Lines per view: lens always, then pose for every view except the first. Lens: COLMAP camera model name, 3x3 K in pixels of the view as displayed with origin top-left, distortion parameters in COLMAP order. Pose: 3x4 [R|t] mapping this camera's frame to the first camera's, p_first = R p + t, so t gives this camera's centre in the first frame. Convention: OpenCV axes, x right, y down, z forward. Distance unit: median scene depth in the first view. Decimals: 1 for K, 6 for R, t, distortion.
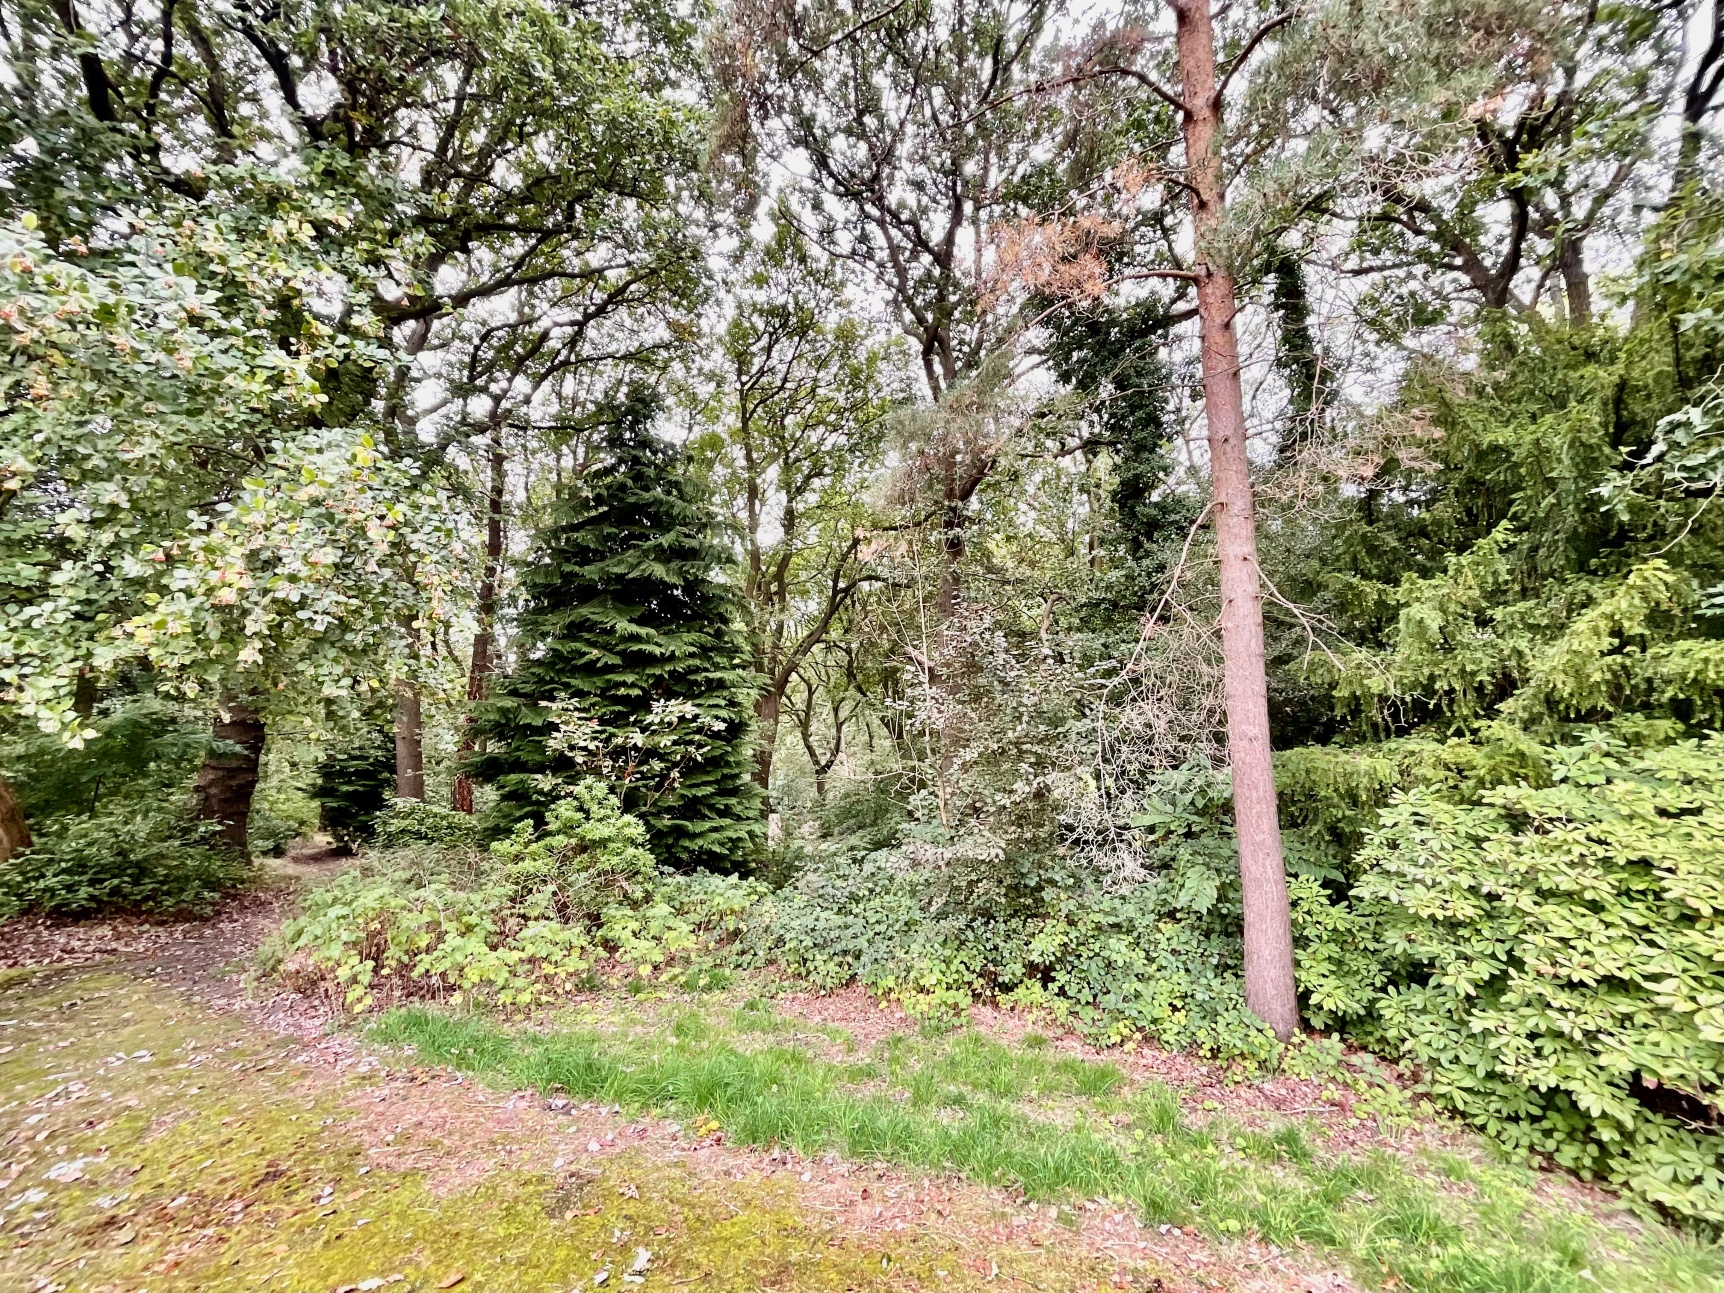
lens RADIAL K [[707.0, 0, 867.4], [0, 707.0, 650.8], [0, 0, 1]] dist [-0.003859, 0.000585]
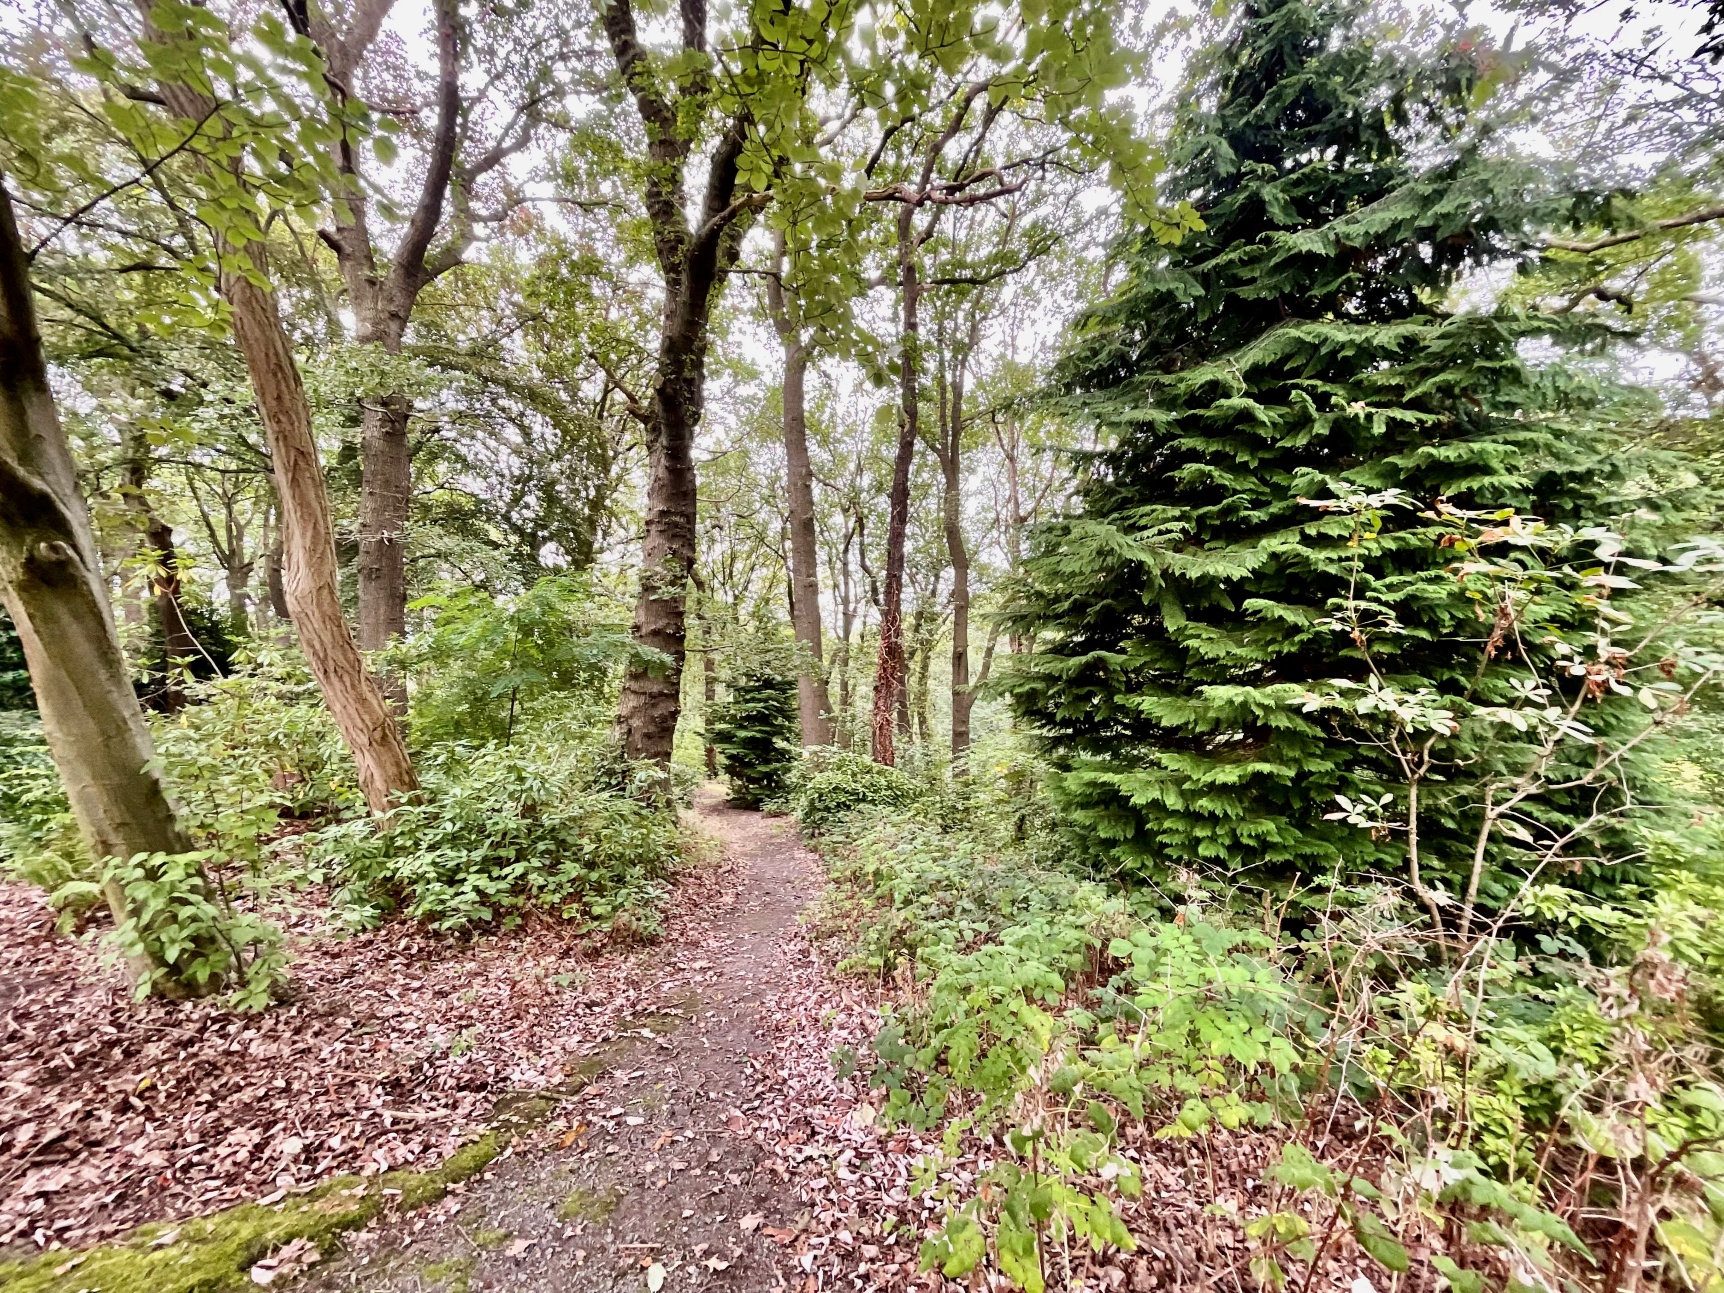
lens RADIAL K [[707.0, 0, 859.2], [0, 707.0, 646.9], [0, 0, 1]] dist [-0.003859, 0.000585]
pose [[0.917001, -0.025297, -0.398082, -0.403625], [0.041143, 0.998663, 0.031311, 0.103335], [0.396758, -0.045090, 0.916815, 0.404504]]
